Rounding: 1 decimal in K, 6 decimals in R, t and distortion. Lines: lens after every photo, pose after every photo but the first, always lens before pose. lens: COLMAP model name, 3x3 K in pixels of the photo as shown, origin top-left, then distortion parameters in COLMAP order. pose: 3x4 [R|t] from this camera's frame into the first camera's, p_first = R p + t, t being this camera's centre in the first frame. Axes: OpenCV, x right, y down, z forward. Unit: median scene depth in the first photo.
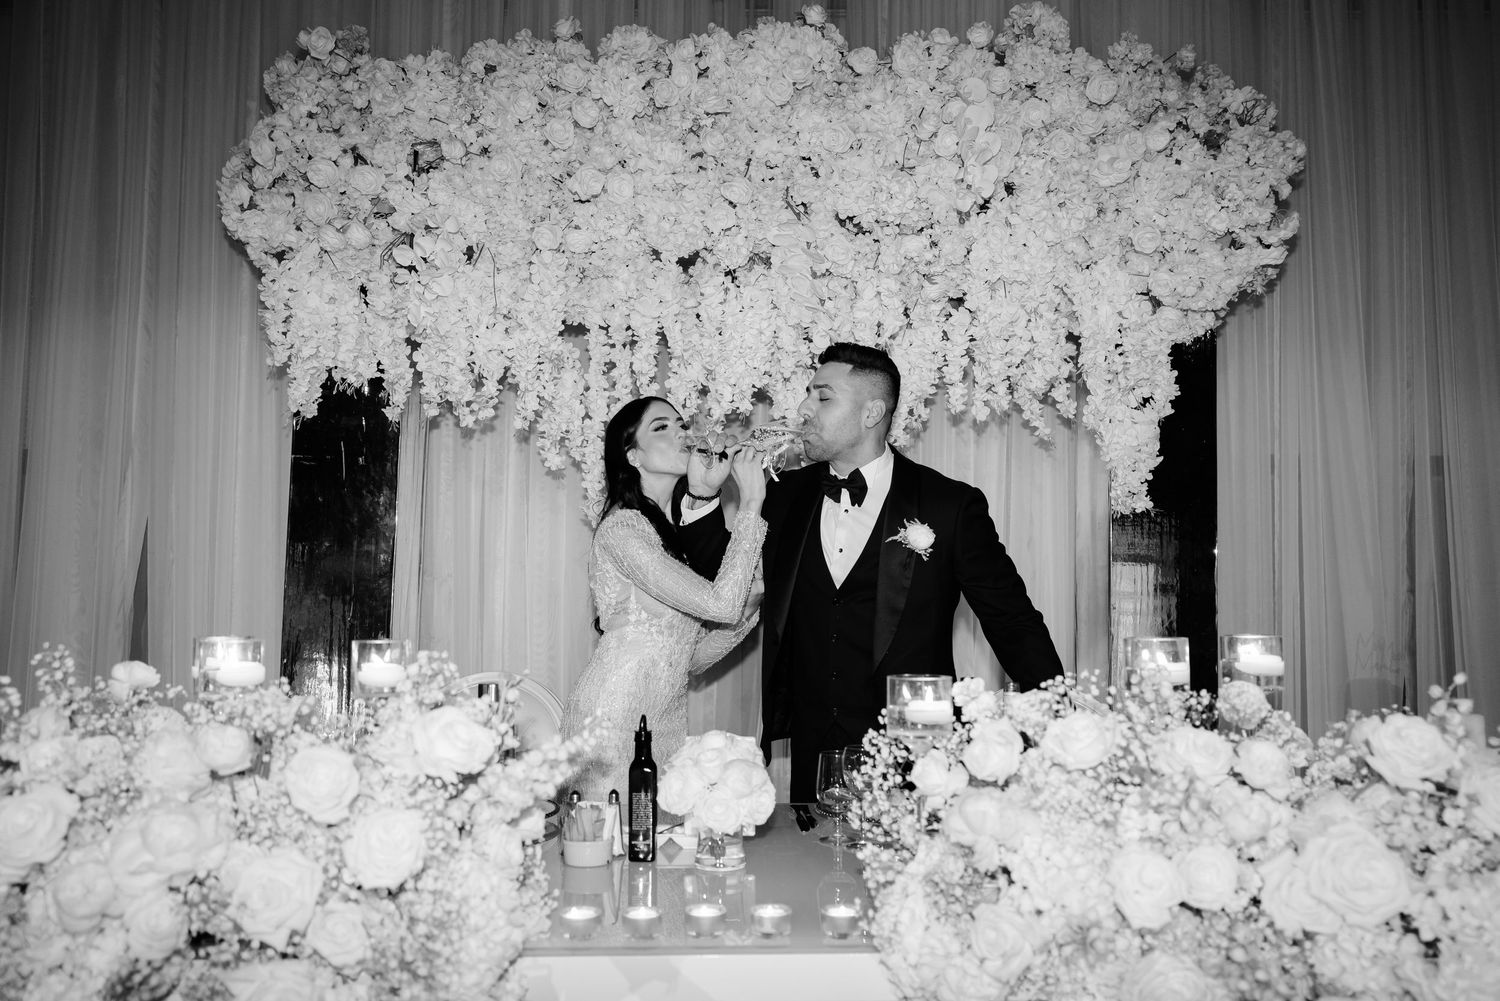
lens RADIAL K [[1261.9, 0, 721.6], [0, 1261.9, 483.6], [0, 0, 1]] dist [-0.051056, 0.019105]
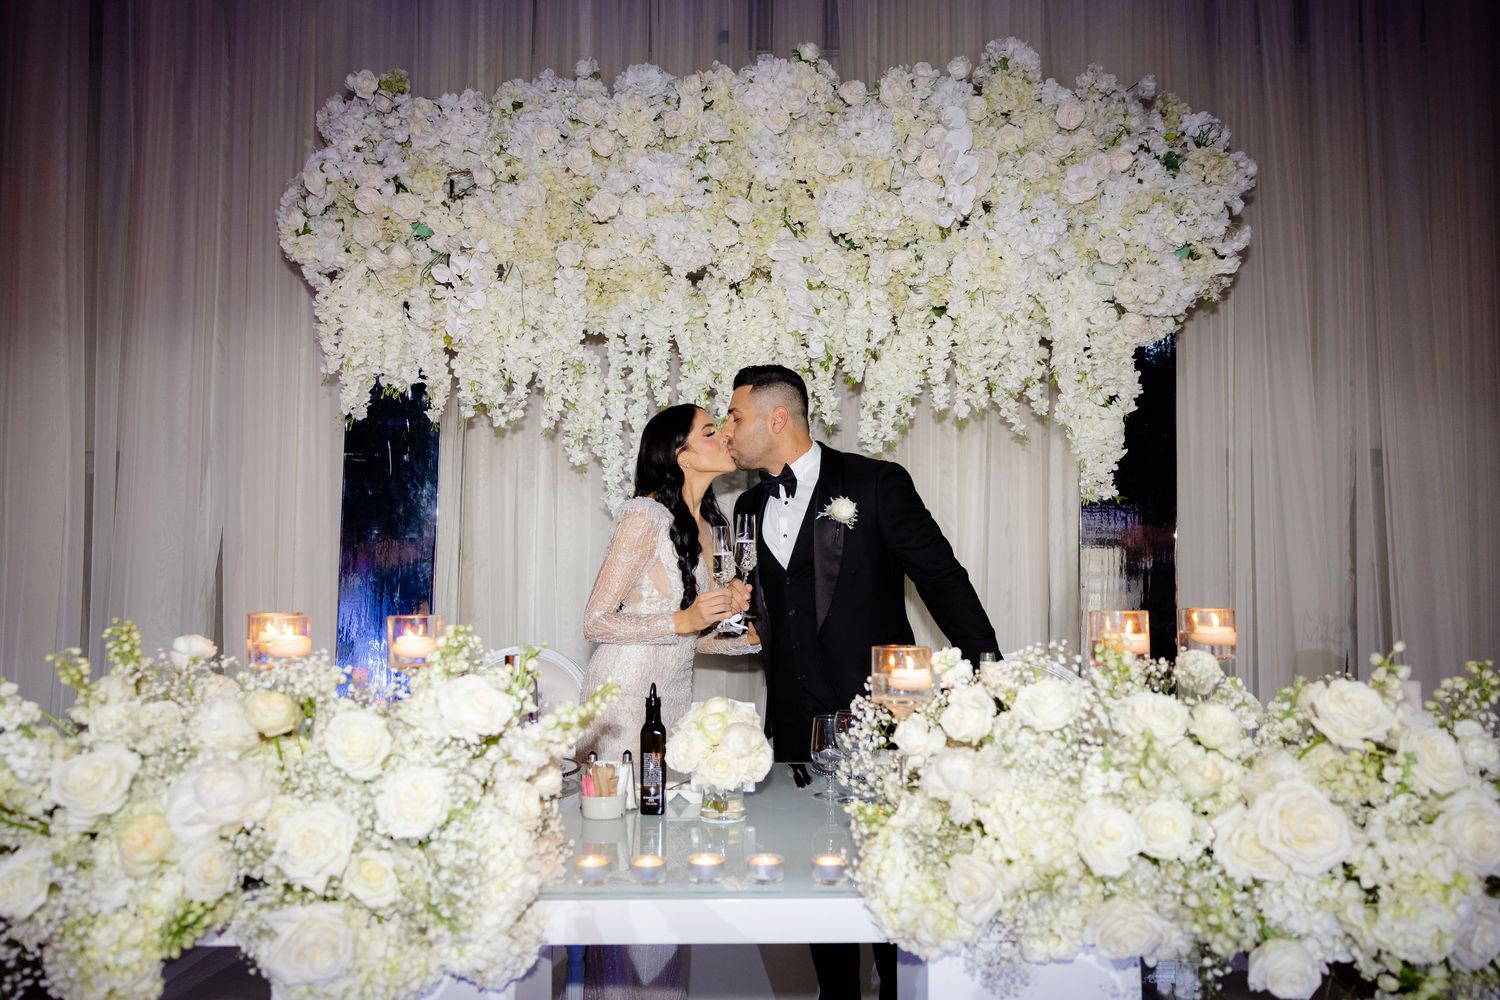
lens RADIAL K [[1119.1, 0, 706.5], [0, 1119.1, 499.6], [0, 0, 1]] dist [-0.074910, 0.038109]
pose [[0.999613, -0.005905, -0.027180, 0.008194], [0.006361, 0.999840, 0.016729, 0.004227], [0.027077, -0.016895, 0.999491, 0.015922]]
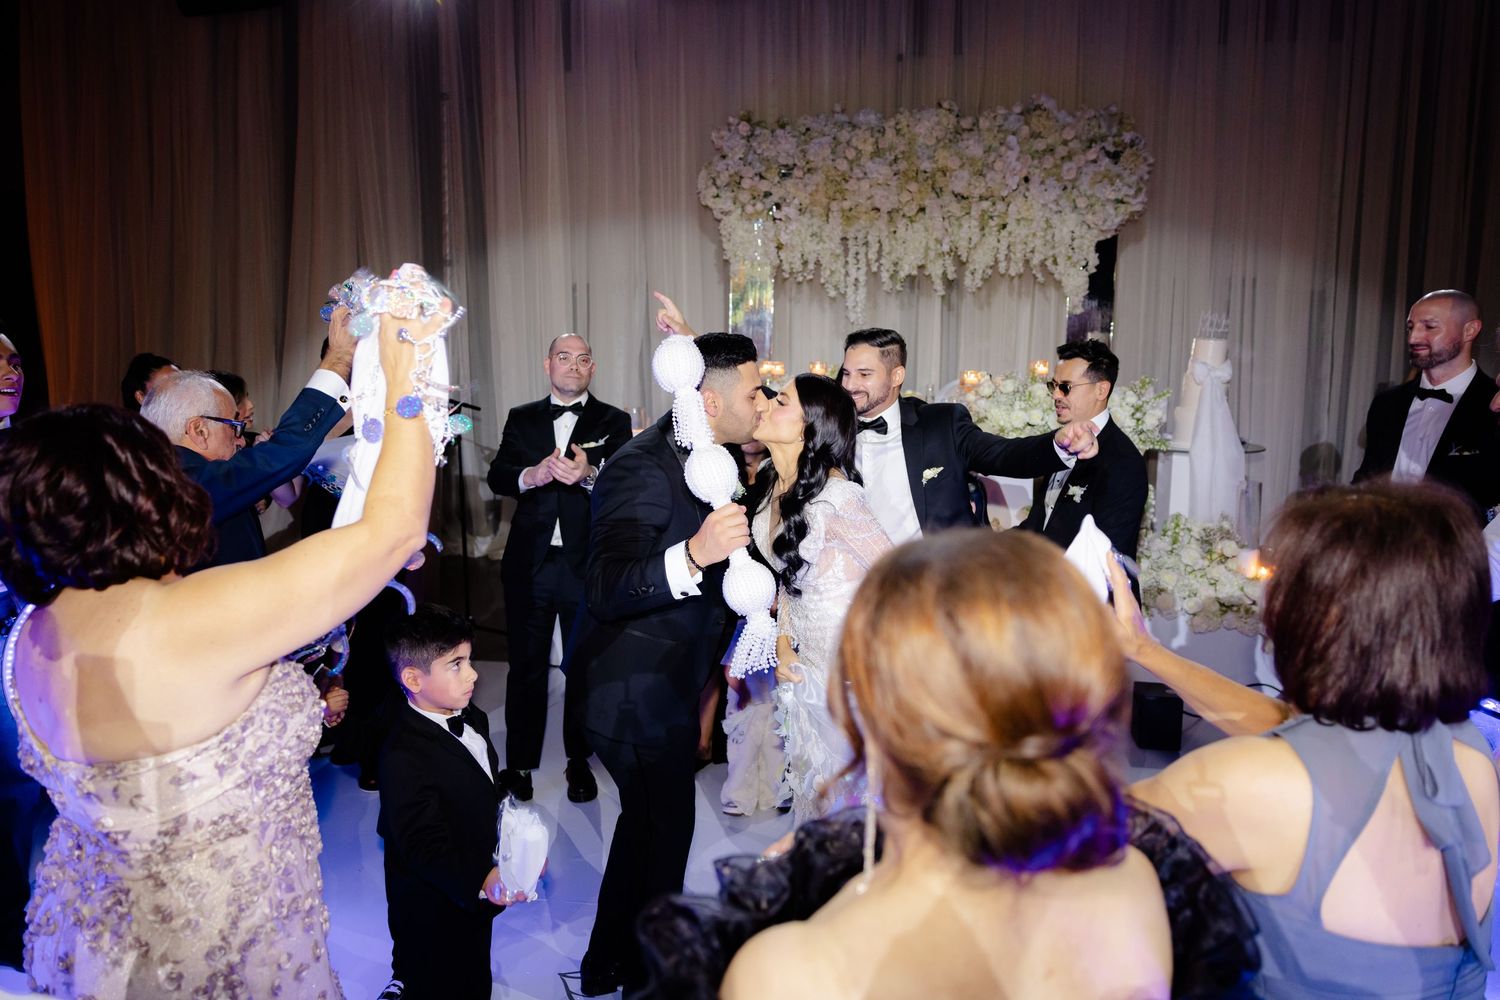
lens RADIAL K [[1042.7, 0, 743.3], [0, 1042.7, 442.8], [0, 0, 1]] dist [-0.000433, 0.001100]
pose [[0.992963, 0.003626, -0.118369, -0.072747], [0.017643, 0.983847, 0.178138, -0.104893], [0.117103, -0.178973, 0.976860, -1.119854]]
